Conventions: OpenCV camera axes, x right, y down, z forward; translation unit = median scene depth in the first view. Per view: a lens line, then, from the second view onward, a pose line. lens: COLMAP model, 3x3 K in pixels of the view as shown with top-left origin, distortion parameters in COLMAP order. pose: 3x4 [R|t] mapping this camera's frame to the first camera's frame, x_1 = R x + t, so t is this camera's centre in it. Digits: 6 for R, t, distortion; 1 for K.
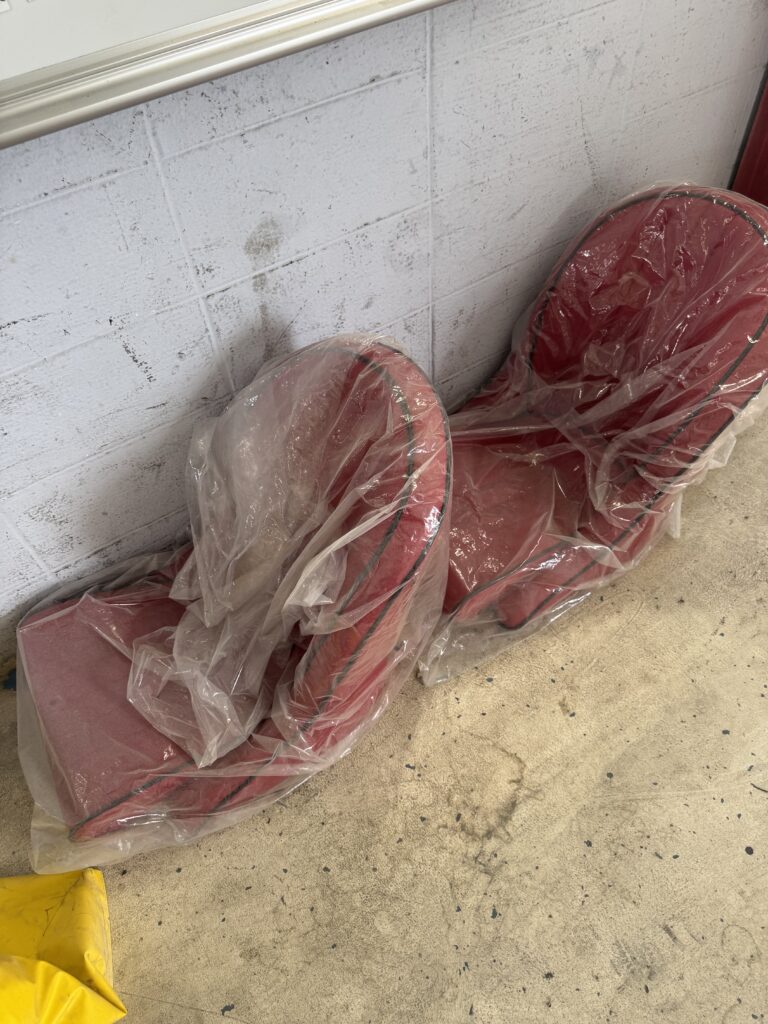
lens RADIAL K [[737.6, 0, 387.7], [0, 737.6, 512.5], [0, 0, 1]] dist [0.005309, -0.019025]
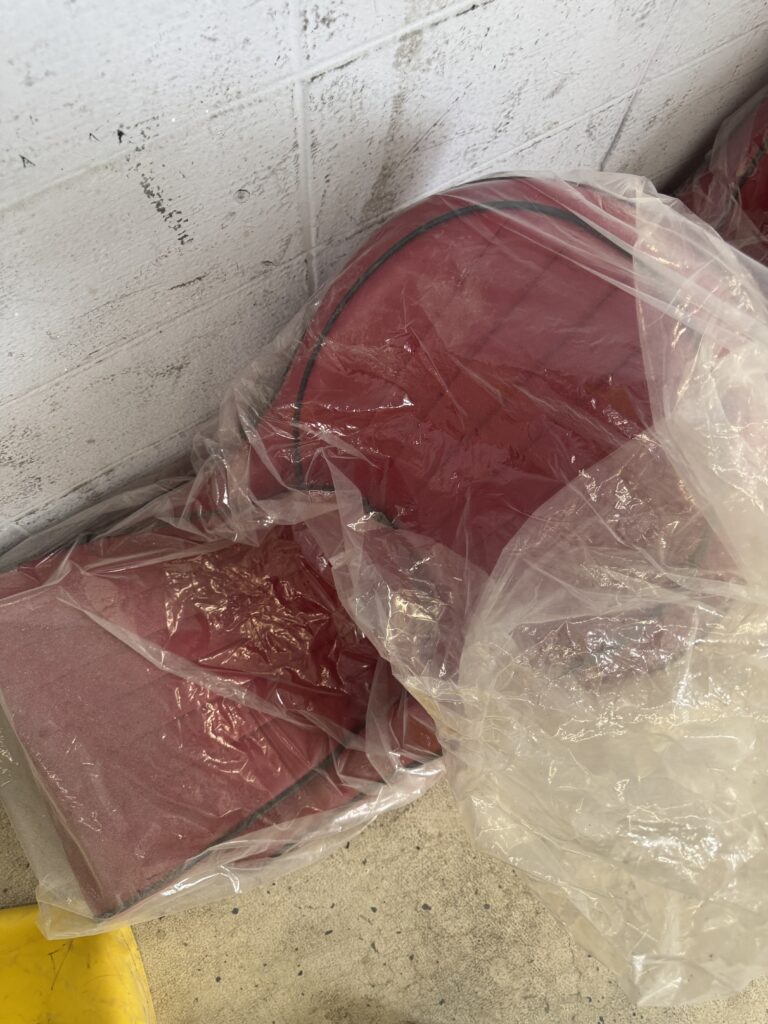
lens RADIAL K [[737.6, 0, 377.8], [0, 737.6, 514.0], [0, 0, 1]] dist [0.005309, -0.019025]
pose [[0.993575, 0.020881, 0.111229, -0.237009], [-0.058647, 0.935568, 0.348243, -0.187648], [-0.096790, -0.352529, 0.930782, 0.426772]]
